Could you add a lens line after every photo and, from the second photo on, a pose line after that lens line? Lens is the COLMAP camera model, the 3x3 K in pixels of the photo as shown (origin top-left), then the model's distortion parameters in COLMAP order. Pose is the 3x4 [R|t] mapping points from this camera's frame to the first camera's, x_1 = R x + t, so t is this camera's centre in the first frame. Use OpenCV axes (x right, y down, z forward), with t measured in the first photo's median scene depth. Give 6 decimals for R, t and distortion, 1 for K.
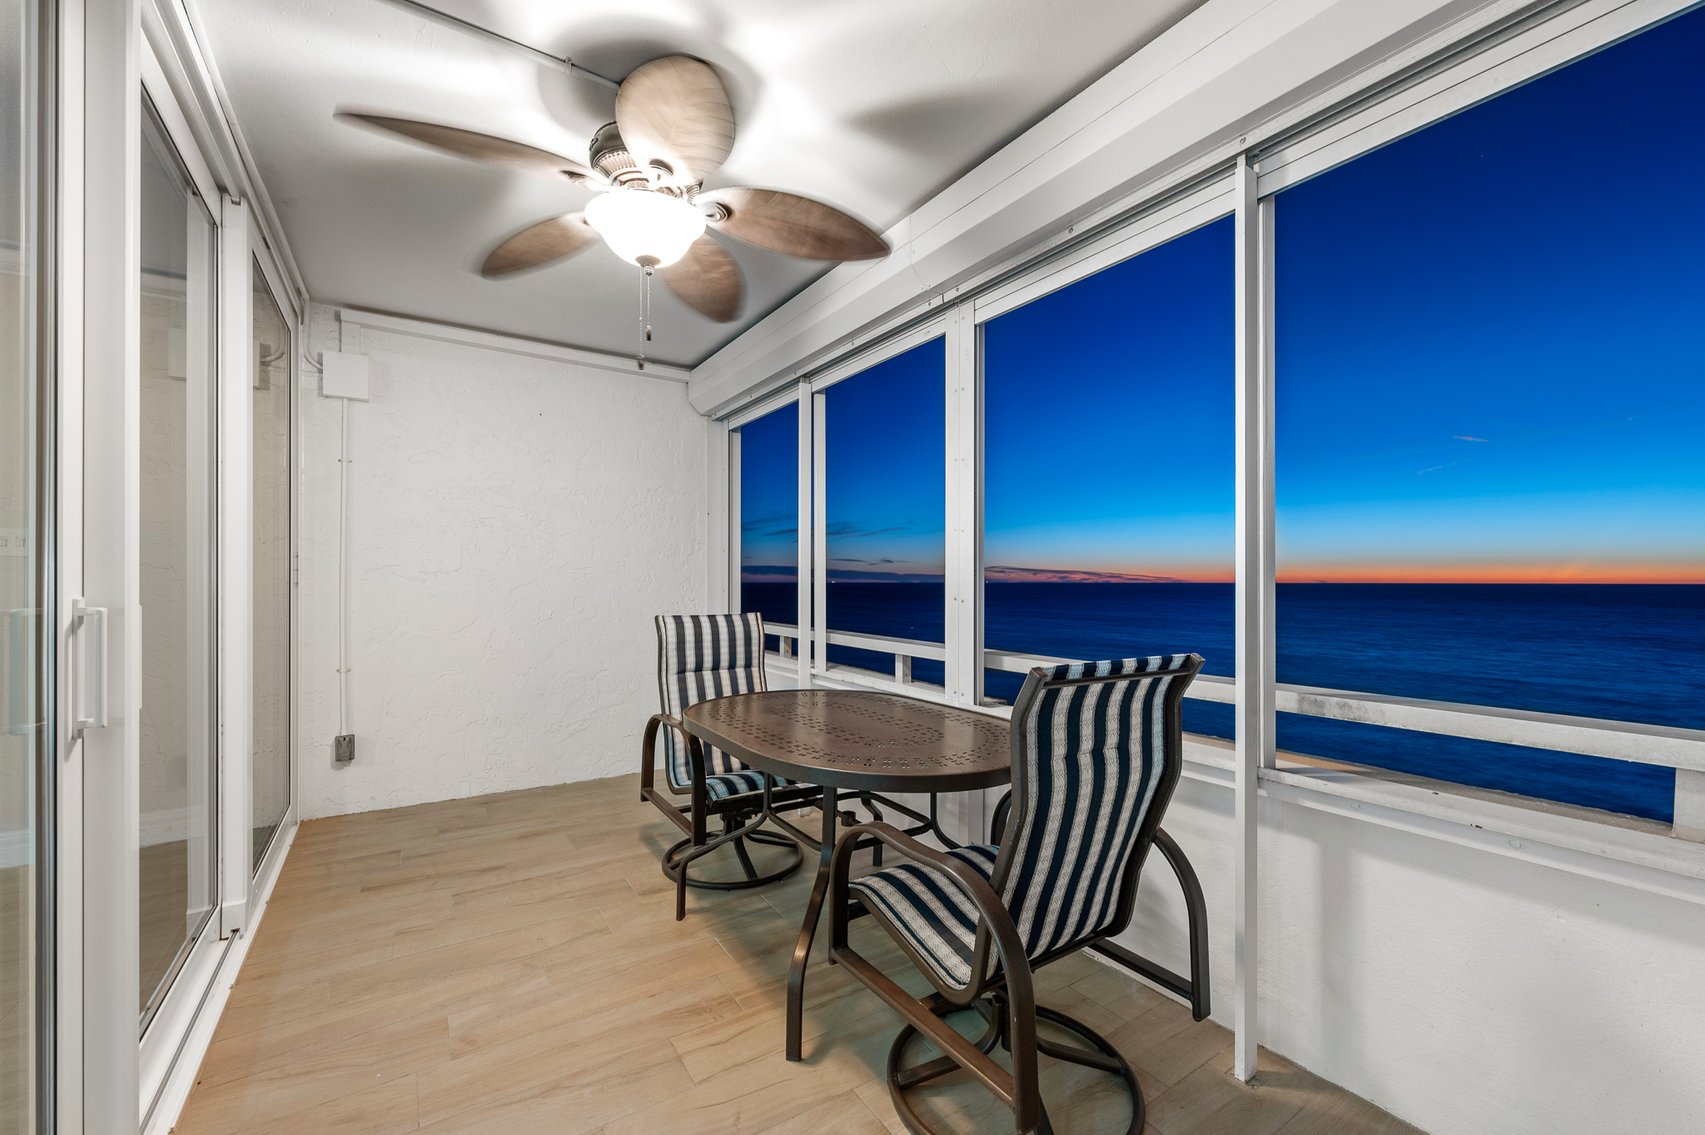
lens RADIAL K [[681.1, 0, 860.2], [0, 681.1, 577.1], [0, 0, 1]] dist [0.001920, 0.000266]
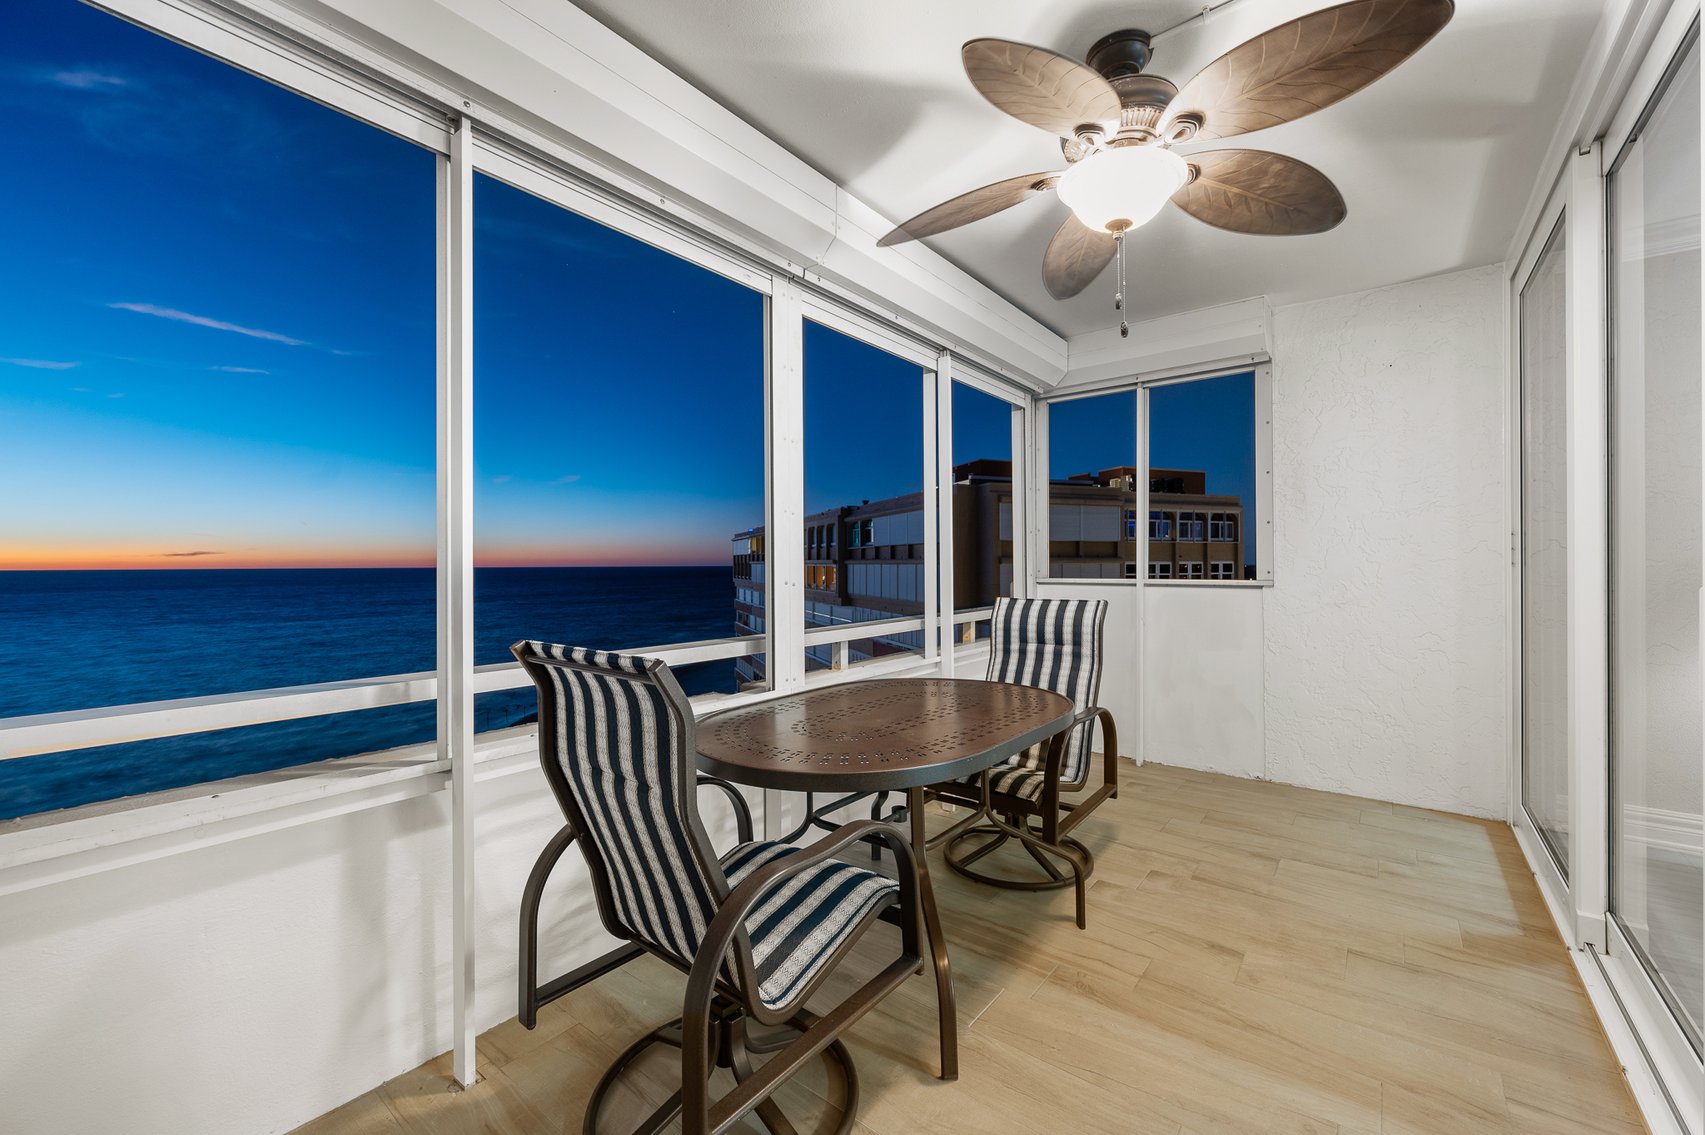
lens RADIAL K [[679.5, 0, 858.1], [0, 679.5, 560.0], [0, 0, 1]] dist [0.009968, 0.000076]
pose [[-0.308418, 0.003410, 0.951245, -0.719875], [-0.000400, 0.999993, -0.003715, 0.002418], [-0.951251, -0.001526, -0.308414, 1.071540]]
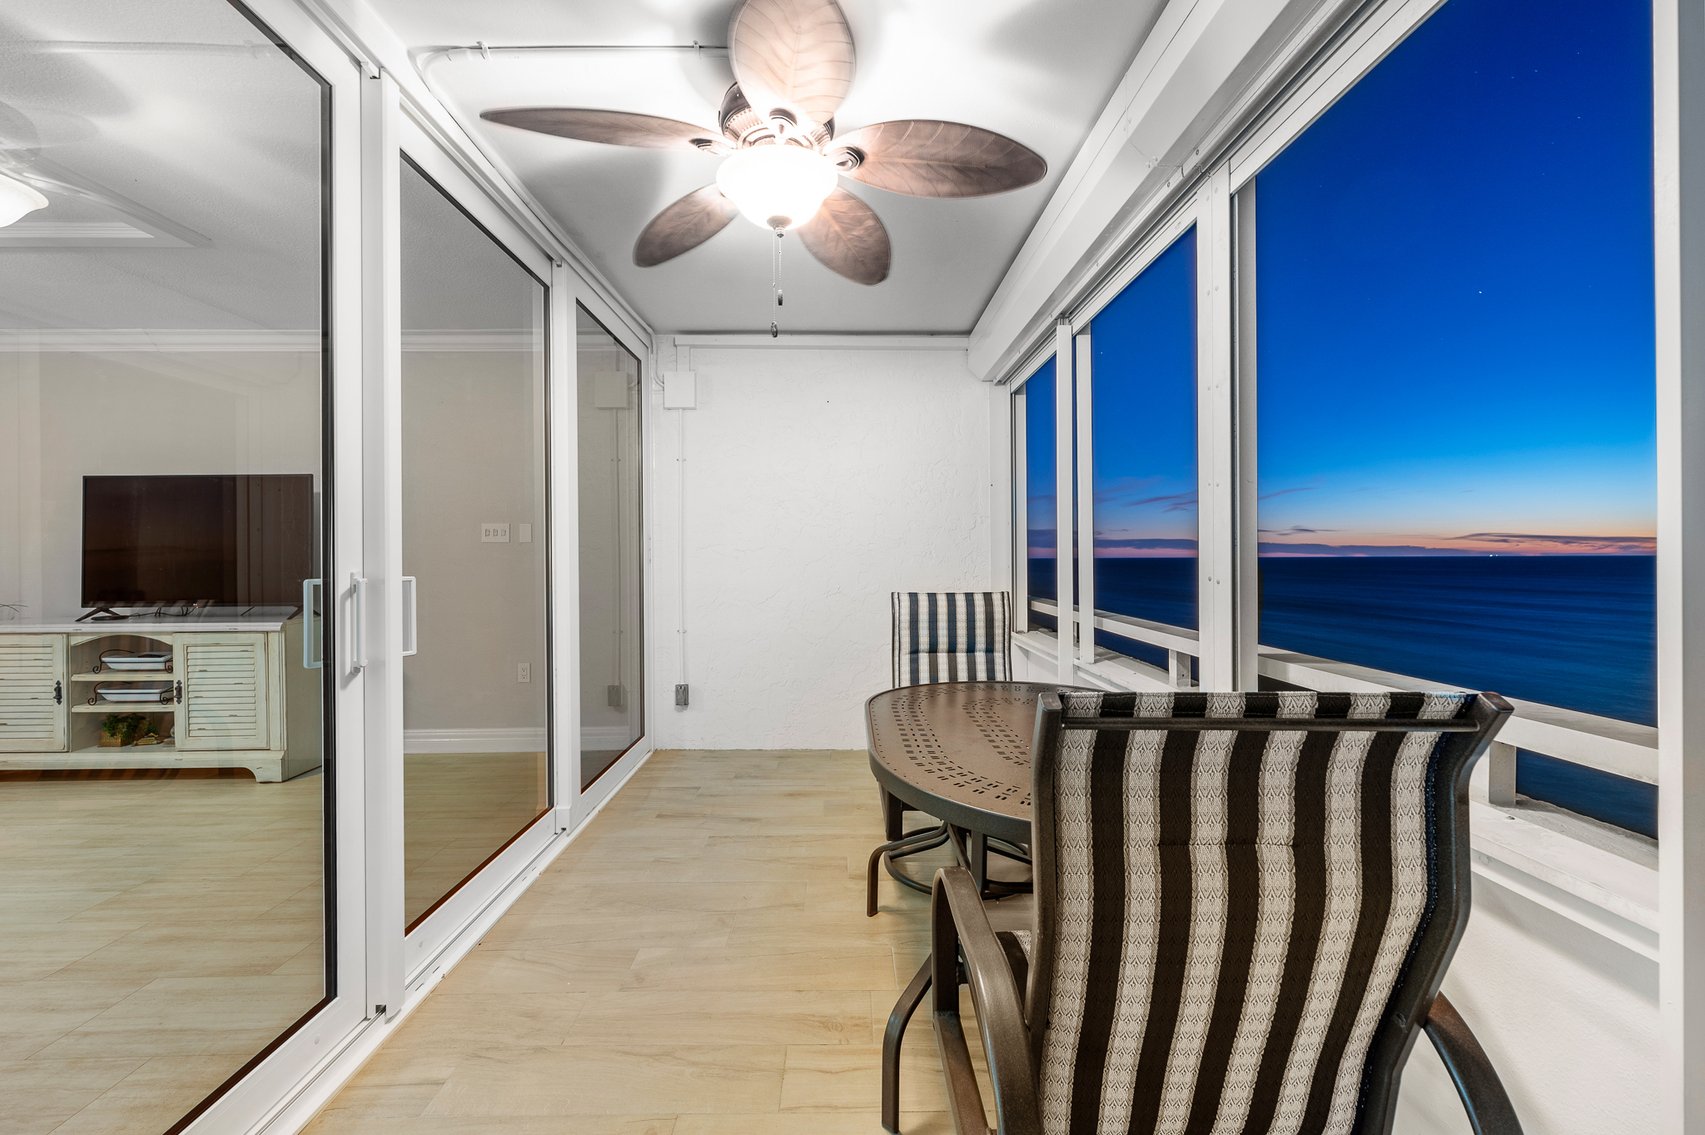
lens RADIAL K [[680.0, 0, 856.5], [0, 680.0, 554.3], [0, 0, 1]] dist [-0.000154, 0.000014]
pose [[0.844498, -0.007033, -0.535512, 0.188217], [0.008404, 0.999965, 0.000120, 0.001829], [0.535493, -0.004601, 0.844527, 0.163339]]
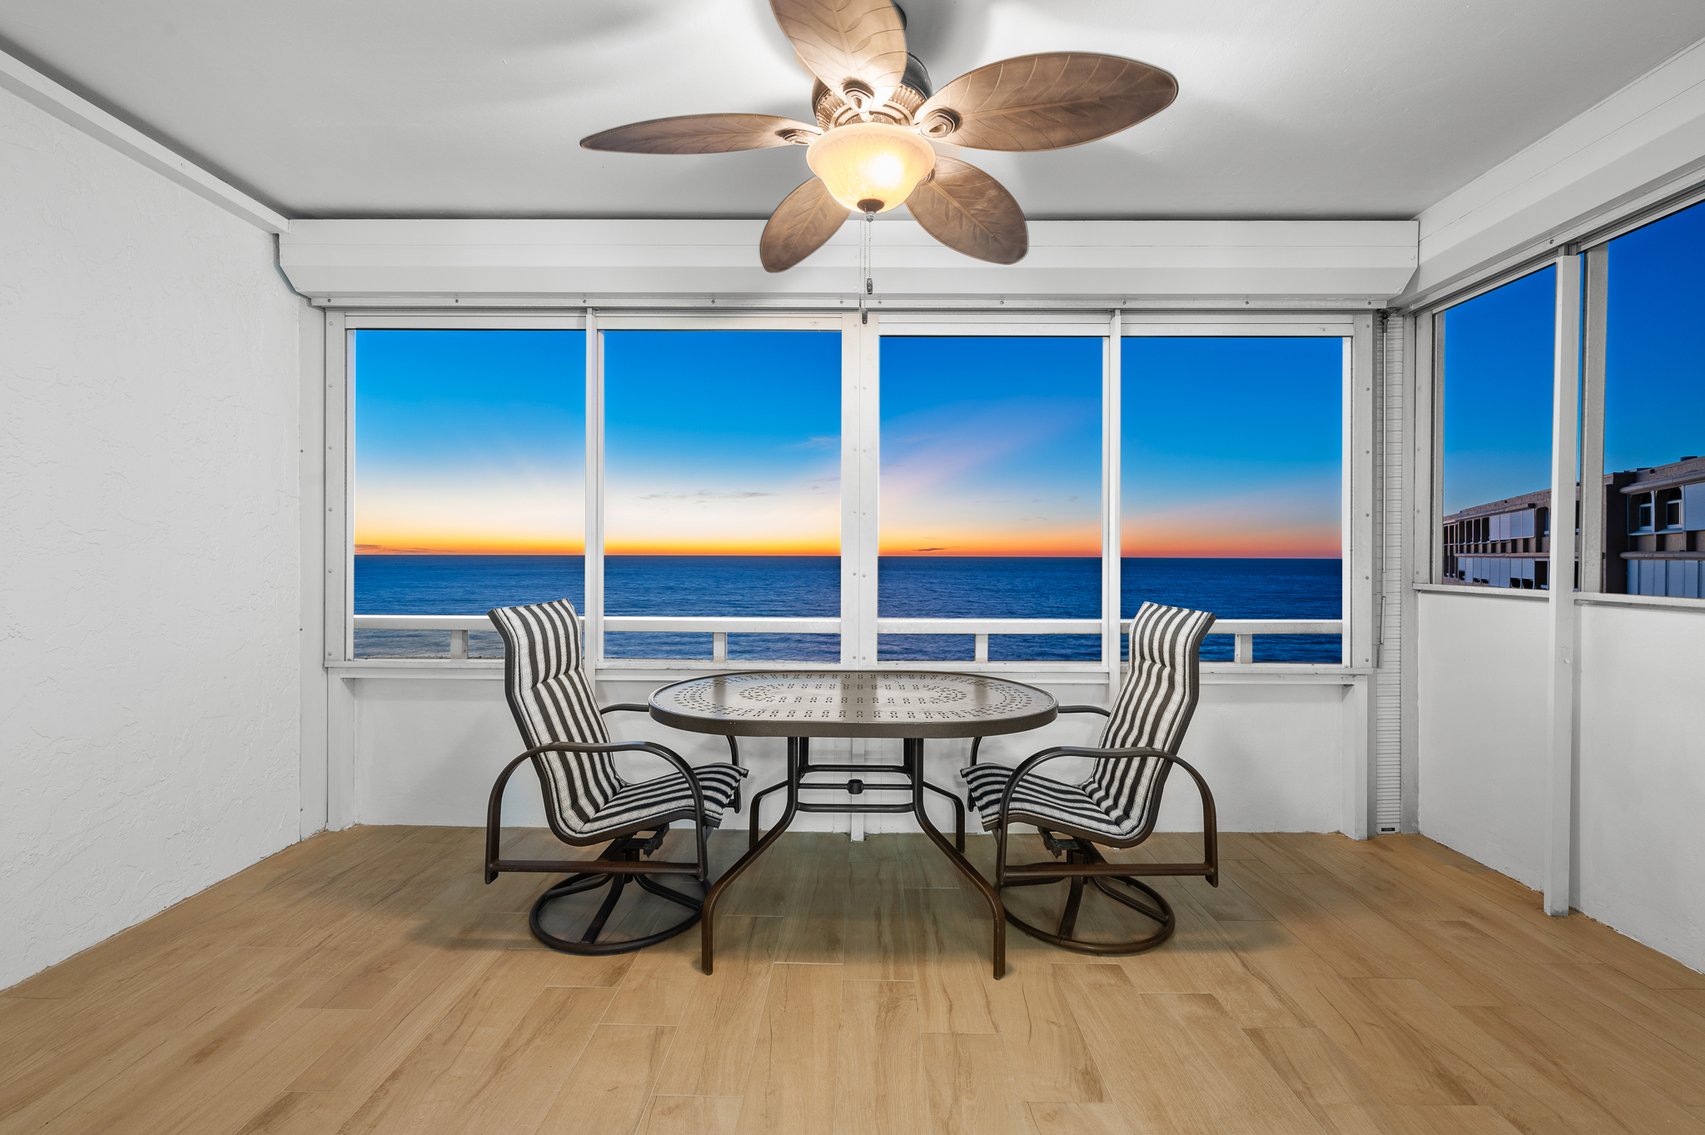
lens RADIAL K [[680.0, 0, 856.5], [0, 680.0, 554.3], [0, 0, 1]] dist [-0.000154, 0.000014]
pose [[0.566499, -0.000223, 0.824062, -0.694877], [-0.007031, 0.999962, 0.005104, -0.005690], [-0.824032, -0.008685, 0.566476, 0.328158]]
